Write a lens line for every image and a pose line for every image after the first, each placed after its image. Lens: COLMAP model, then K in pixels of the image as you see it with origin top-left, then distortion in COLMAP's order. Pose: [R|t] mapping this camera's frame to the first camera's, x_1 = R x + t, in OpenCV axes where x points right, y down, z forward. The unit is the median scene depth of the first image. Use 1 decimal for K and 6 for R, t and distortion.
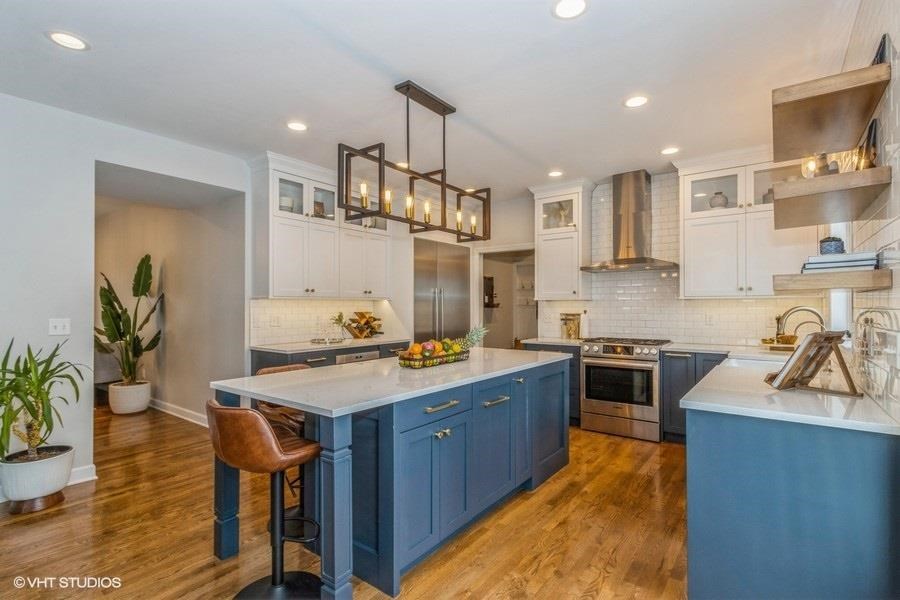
lens RADIAL K [[428.5, 0, 445.1], [0, 428.5, 303.3], [0, 0, 1]] dist [0.001814, -0.000567]
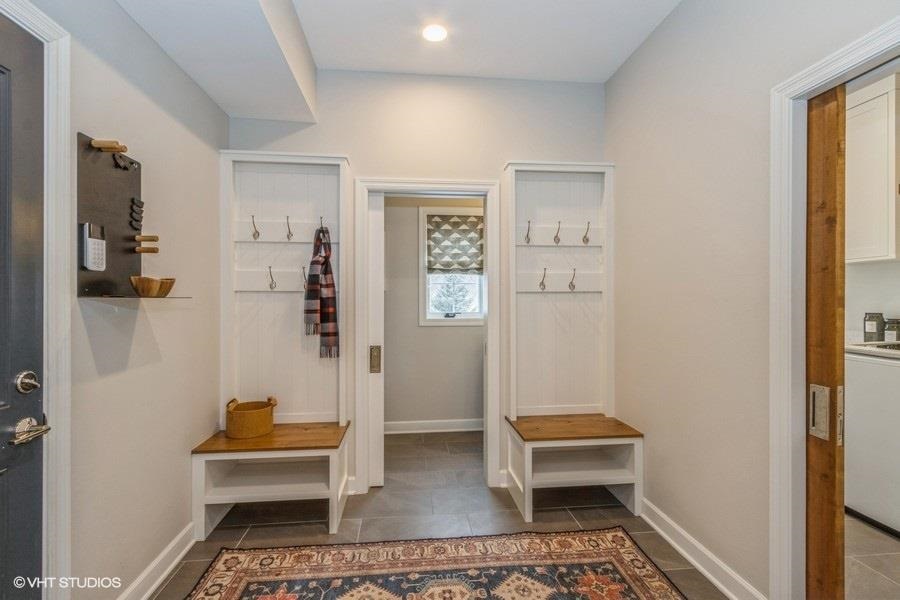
lens RADIAL K [[417.4, 0, 451.3], [0, 417.4, 303.7], [0, 0, 1]] dist [0.000403, -0.000323]
pose [[0.713541, -0.000566, 0.700613, 0.138297], [0.001308, 0.999999, -0.000524, 0.023552], [-0.700612, 0.001290, 0.713541, 1.322995]]
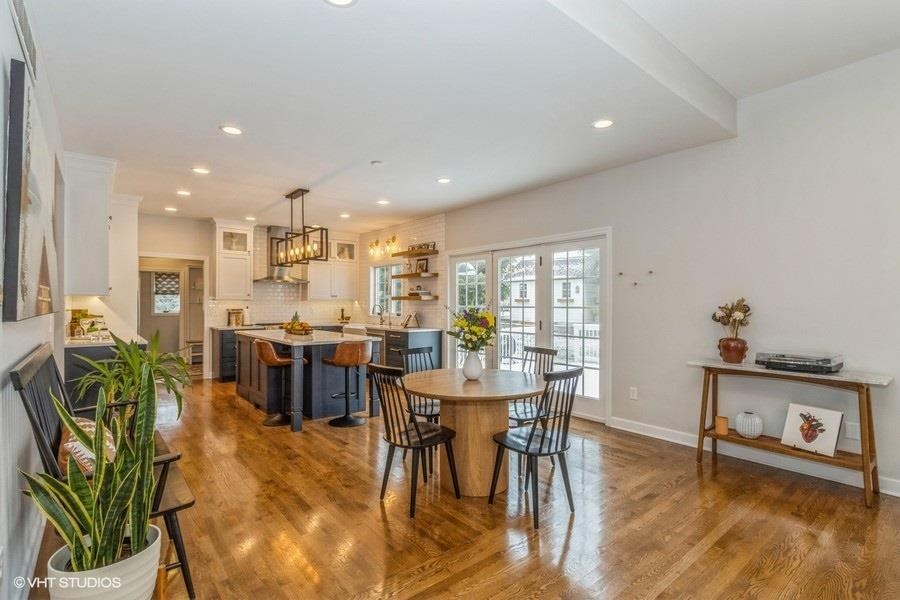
lens RADIAL K [[428.5, 0, 445.1], [0, 428.5, 303.3], [0, 0, 1]] dist [0.001814, -0.000567]
pose [[0.223379, 0.004737, 0.974720, -1.165557], [-0.001656, 0.999989, -0.004480, 0.010381], [-0.974730, -0.000613, 0.223384, -0.031129]]
